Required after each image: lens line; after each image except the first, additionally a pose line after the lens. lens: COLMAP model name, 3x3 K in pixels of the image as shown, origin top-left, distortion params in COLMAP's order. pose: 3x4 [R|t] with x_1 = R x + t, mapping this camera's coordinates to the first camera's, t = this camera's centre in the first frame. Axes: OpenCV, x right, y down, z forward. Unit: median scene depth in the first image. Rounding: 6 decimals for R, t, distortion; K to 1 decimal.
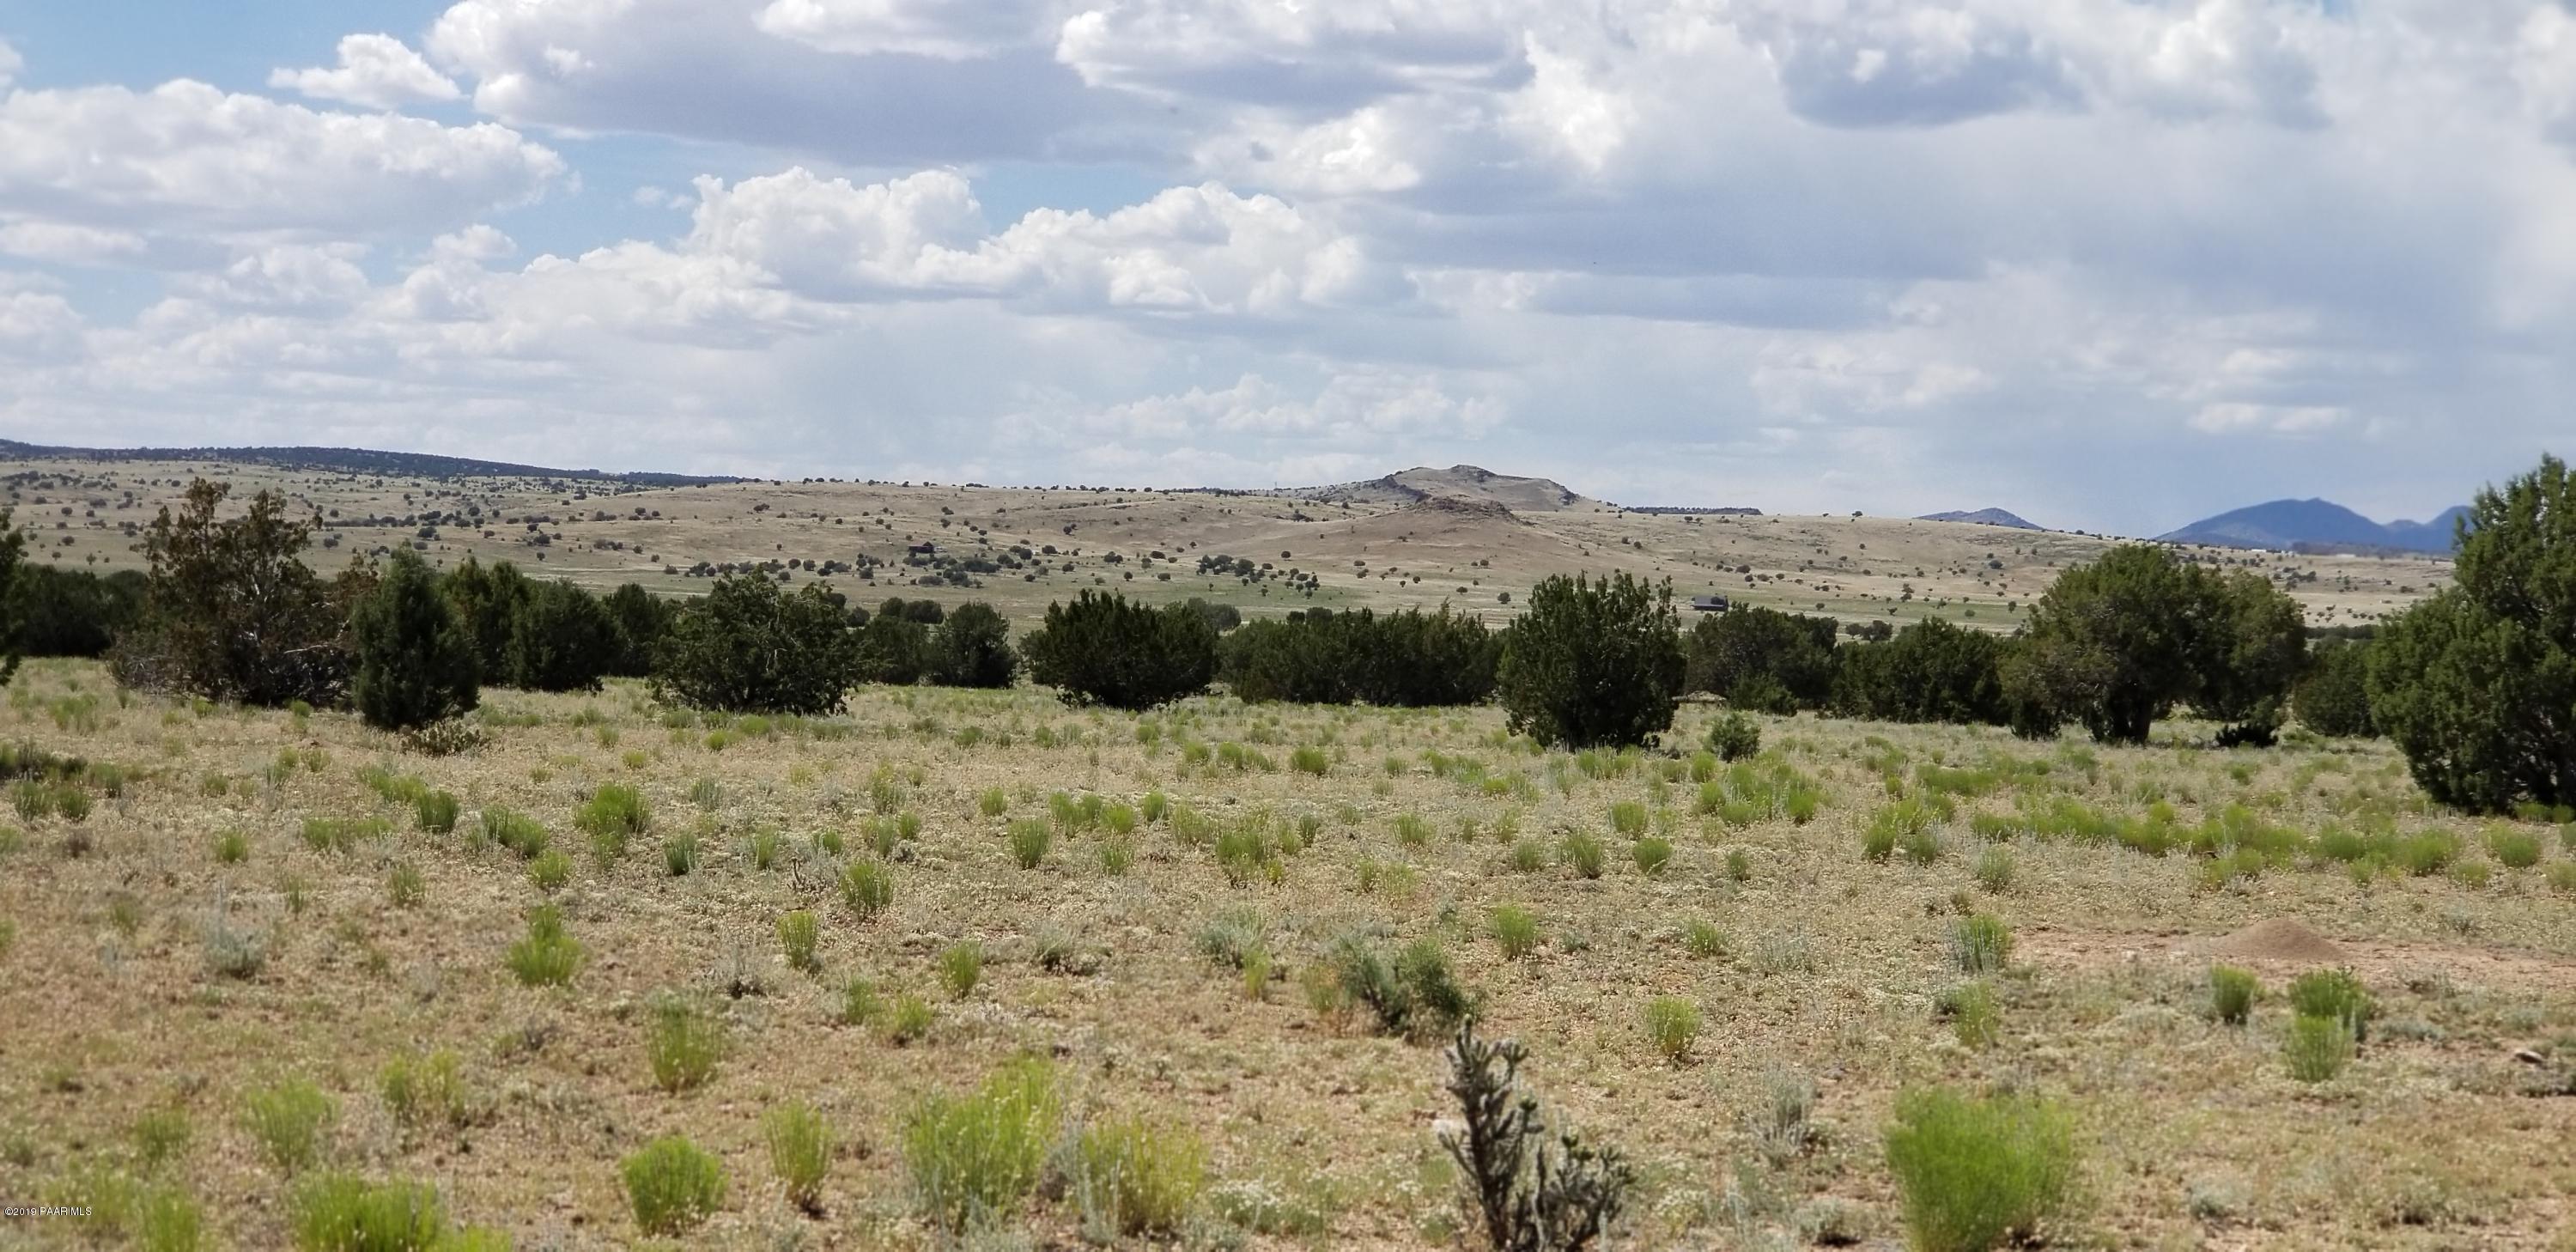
lens RADIAL K [[3921.1, 0, 1326.8], [0, 3921.1, 625.1], [0, 0, 1]] dist [0.145809, -0.008177]
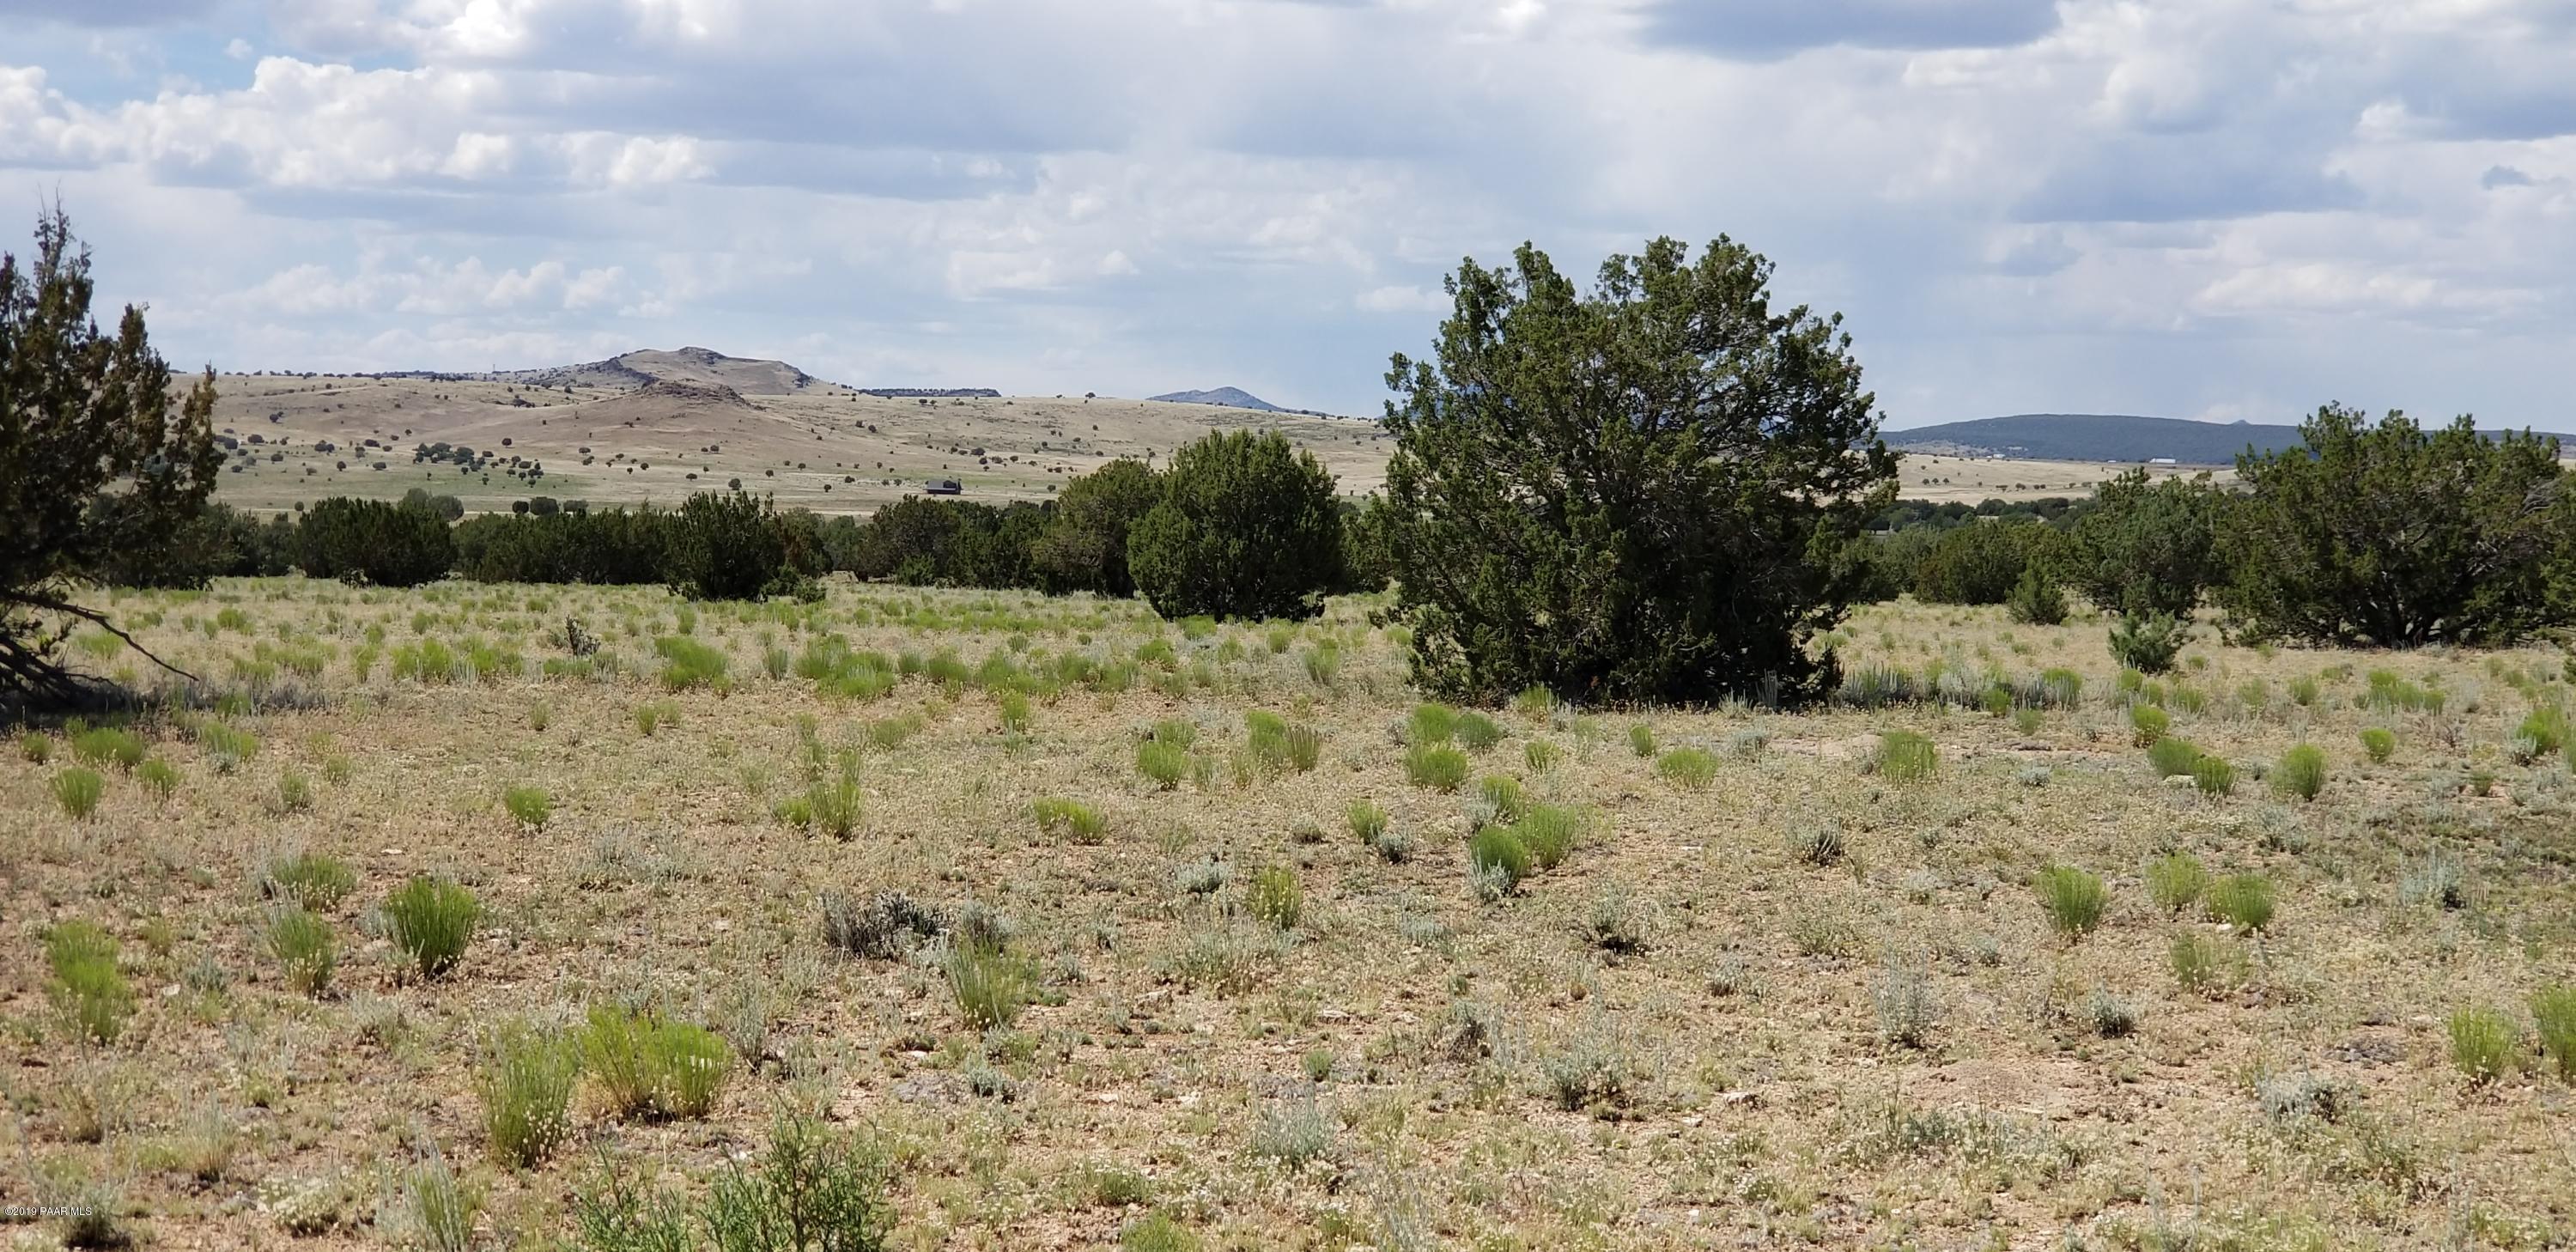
lens RADIAL K [[4337.6, 0, 1345.3], [0, 4337.6, 630.2], [0, 0, 1]] dist [0.215063, 0.018011]
pose [[0.983878, -0.019210, 0.177808, 0.000418], [0.014051, 0.999444, 0.030229, -0.001008], [-0.178290, -0.027243, 0.983601, -0.112344]]
